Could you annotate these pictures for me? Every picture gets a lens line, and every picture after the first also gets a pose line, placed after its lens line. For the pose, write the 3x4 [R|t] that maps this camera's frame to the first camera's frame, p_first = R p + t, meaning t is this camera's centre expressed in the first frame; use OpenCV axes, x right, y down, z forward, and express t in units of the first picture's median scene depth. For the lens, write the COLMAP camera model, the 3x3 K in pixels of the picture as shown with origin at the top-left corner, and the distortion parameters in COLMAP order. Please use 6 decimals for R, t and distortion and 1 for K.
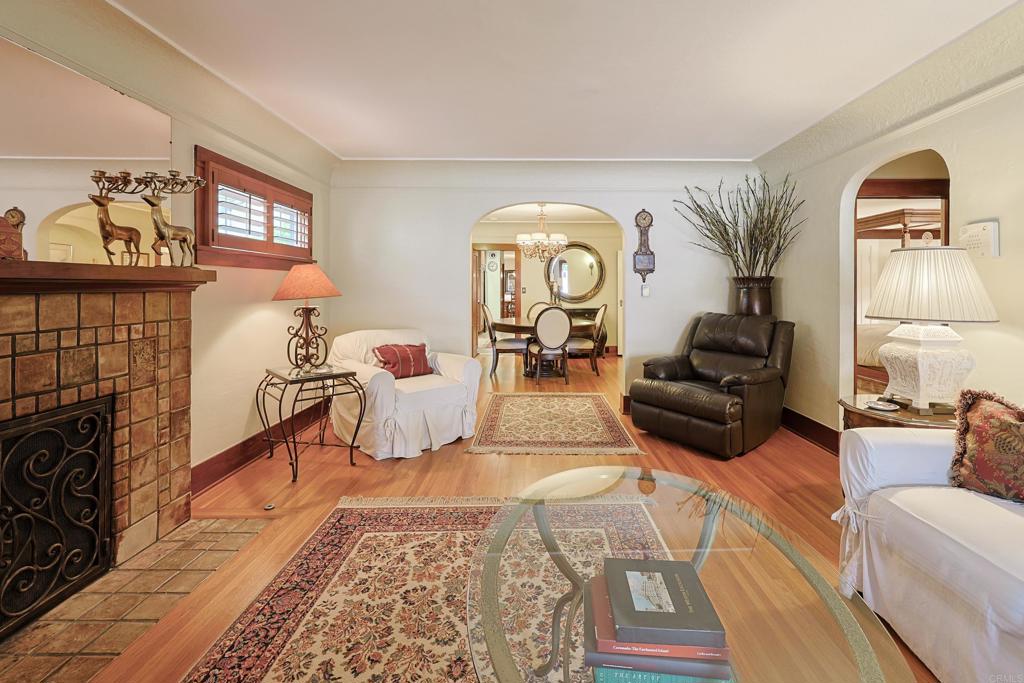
lens RADIAL K [[443.2, 0, 520.4], [0, 443.2, 290.1], [0, 0, 1]] dist [0.000461, 0.000218]
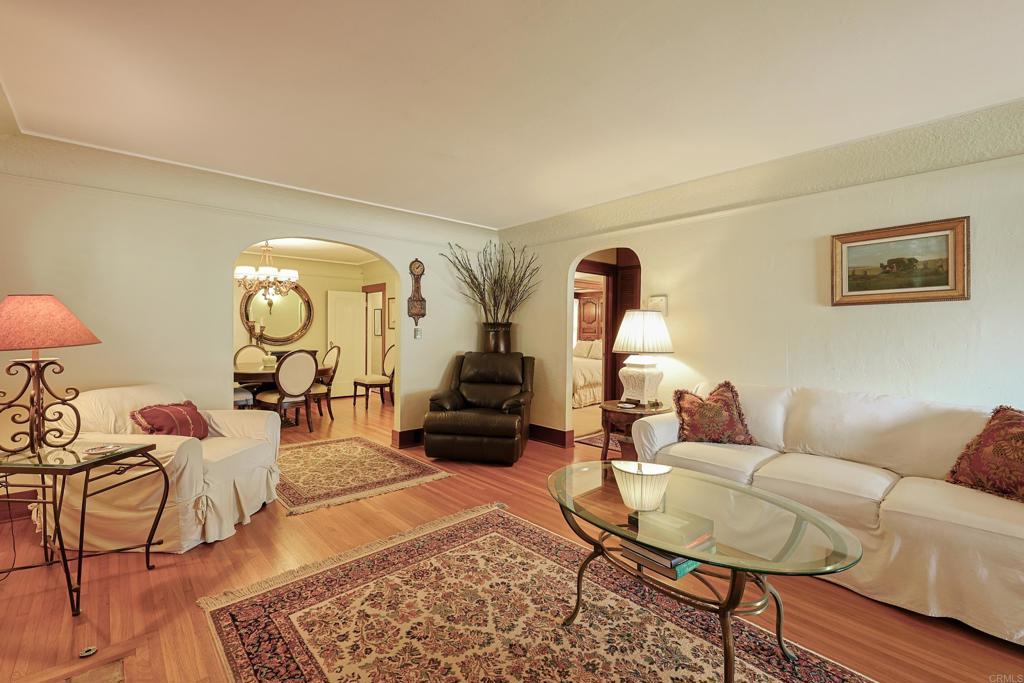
lens RADIAL K [[453.1, 0, 489.5], [0, 453.1, 335.6], [0, 0, 1]] dist [0.000745, 0.000276]
pose [[0.752273, -0.003091, 0.658844, -0.573948], [-0.005379, 0.999927, 0.010833, -0.010456], [-0.658829, -0.011693, 0.752202, 0.073272]]
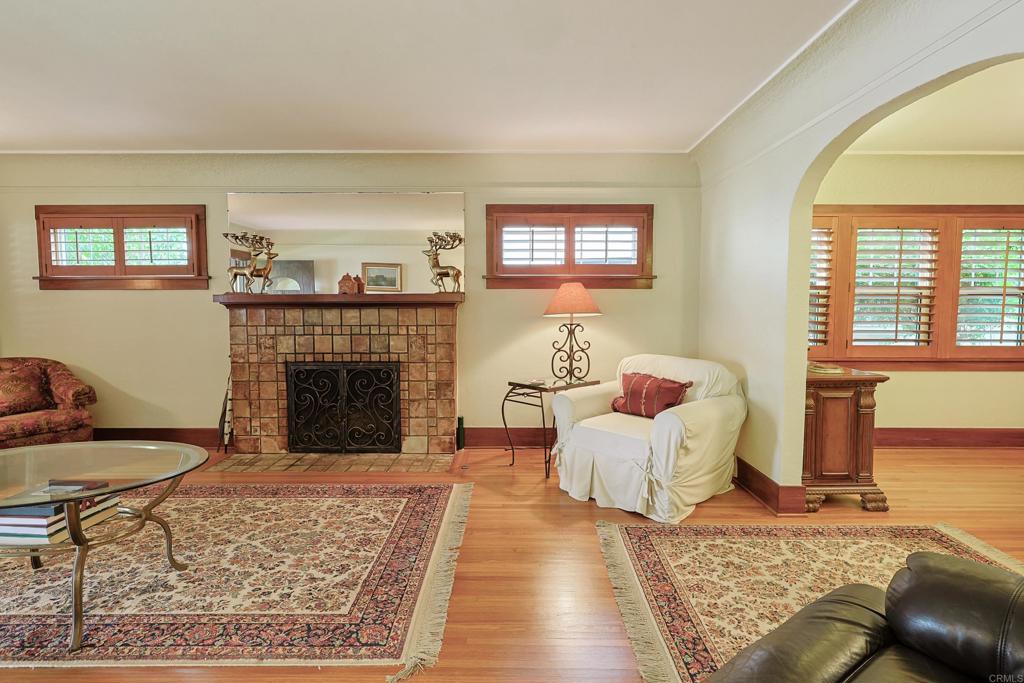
lens RADIAL K [[486.1, 0, 524.3], [0, 486.1, 335.1], [0, 0, 1]] dist [0.009057, -0.000130]
pose [[0.044868, 0.060144, -0.997181, 0.926441], [-0.001896, 0.998189, 0.060120, -0.004085], [0.998991, -0.000807, 0.044901, 1.143587]]
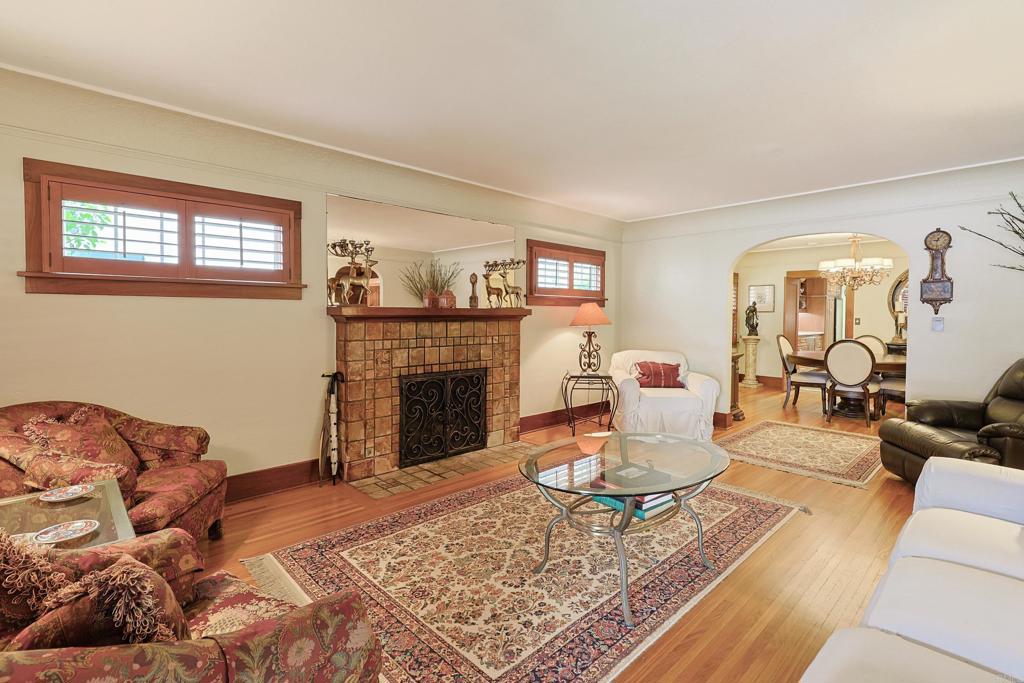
lens RADIAL K [[447.3, 0, 514.4], [0, 447.3, 330.5], [0, 0, 1]] dist [0.000491, -0.000197]
pose [[0.700734, 0.026110, -0.712945, 0.580400], [-0.006987, 0.999533, 0.029738, -0.010884], [0.713388, -0.015858, 0.700589, -0.340291]]
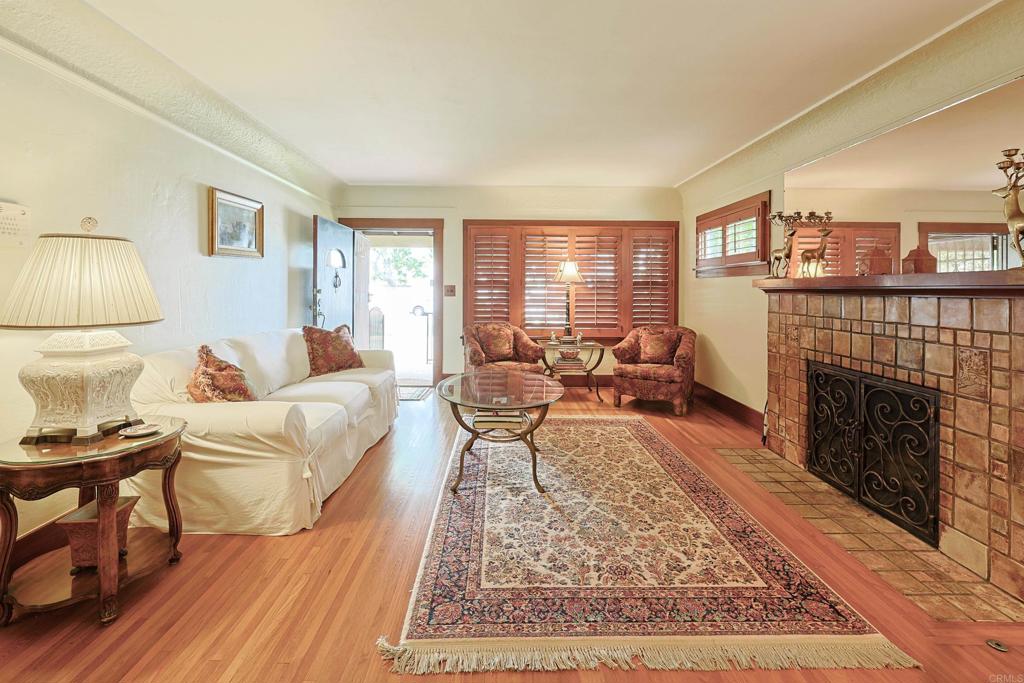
lens RADIAL K [[461.4, 0, 510.8], [0, 461.4, 286.5], [0, 0, 1]] dist [-0.000793, 0.000005]
pose [[-0.998317, -0.010188, -0.057093, 0.167800], [-0.010343, 0.999944, 0.002405, -0.011286], [0.057065, 0.002991, -0.998366, 1.651538]]
